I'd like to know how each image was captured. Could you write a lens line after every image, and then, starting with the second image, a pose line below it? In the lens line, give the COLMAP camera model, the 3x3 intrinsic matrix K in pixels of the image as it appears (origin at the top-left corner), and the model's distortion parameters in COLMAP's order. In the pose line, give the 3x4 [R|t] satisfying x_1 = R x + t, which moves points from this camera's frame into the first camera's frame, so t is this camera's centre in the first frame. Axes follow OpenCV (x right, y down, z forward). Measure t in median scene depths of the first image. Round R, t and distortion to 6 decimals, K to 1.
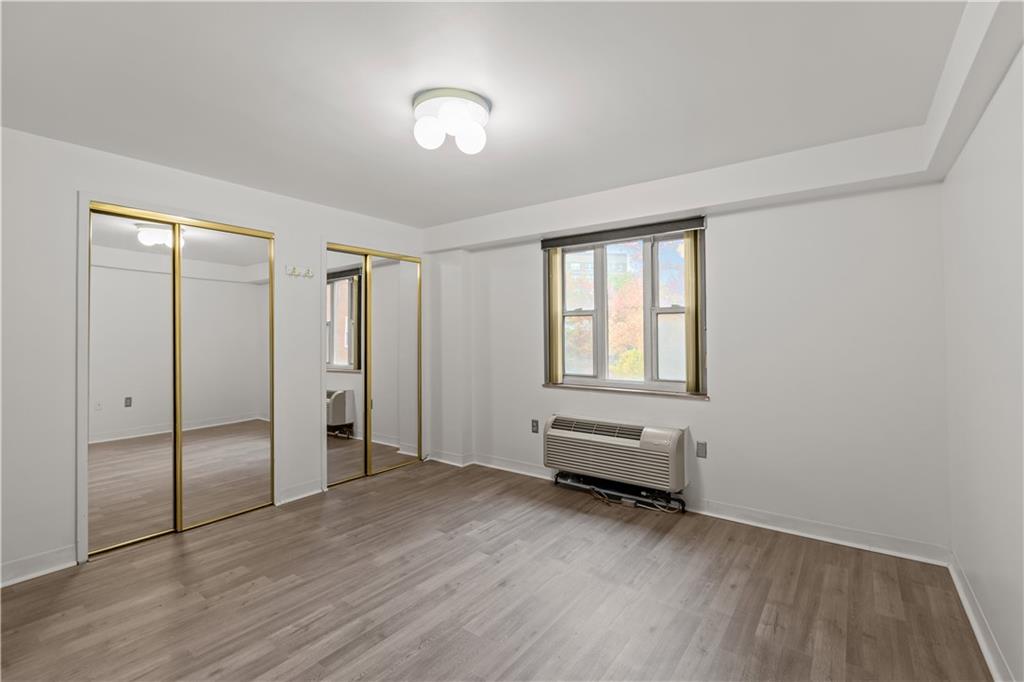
lens RADIAL K [[462.4, 0, 519.0], [0, 462.4, 330.3], [0, 0, 1]] dist [0.001105, -0.000392]
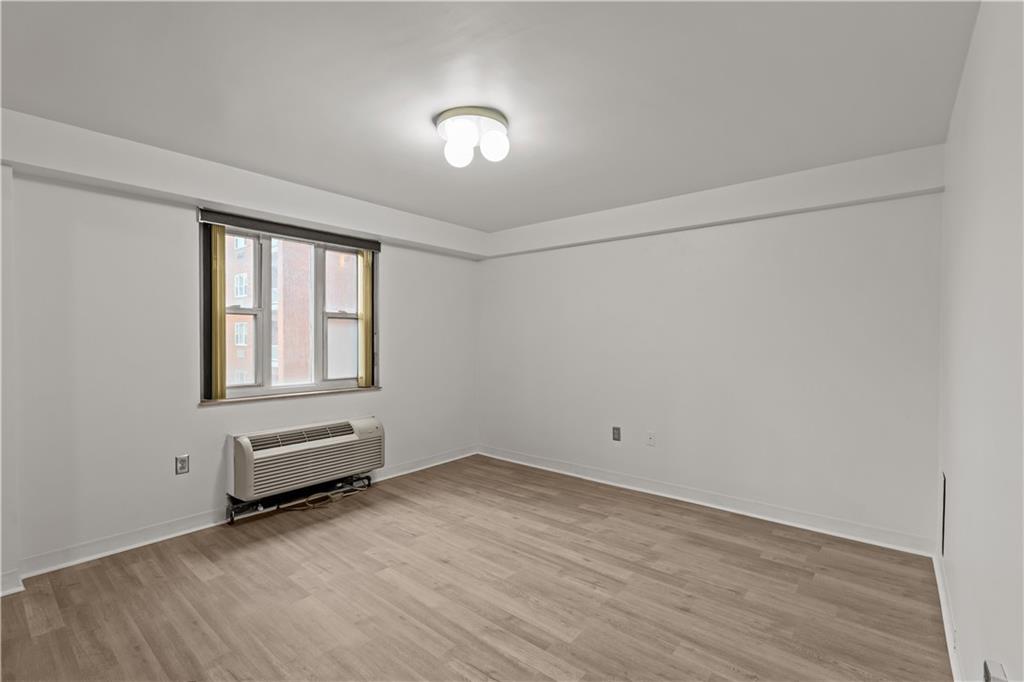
lens RADIAL K [[462.4, 0, 511.7], [0, 462.4, 345.5], [0, 0, 1]] dist [0.001105, -0.000392]
pose [[0.045739, -0.009404, 0.998909, -0.808343], [-0.013563, 0.999858, 0.010034, 0.011633], [-0.998861, -0.014007, 0.045605, 0.569311]]
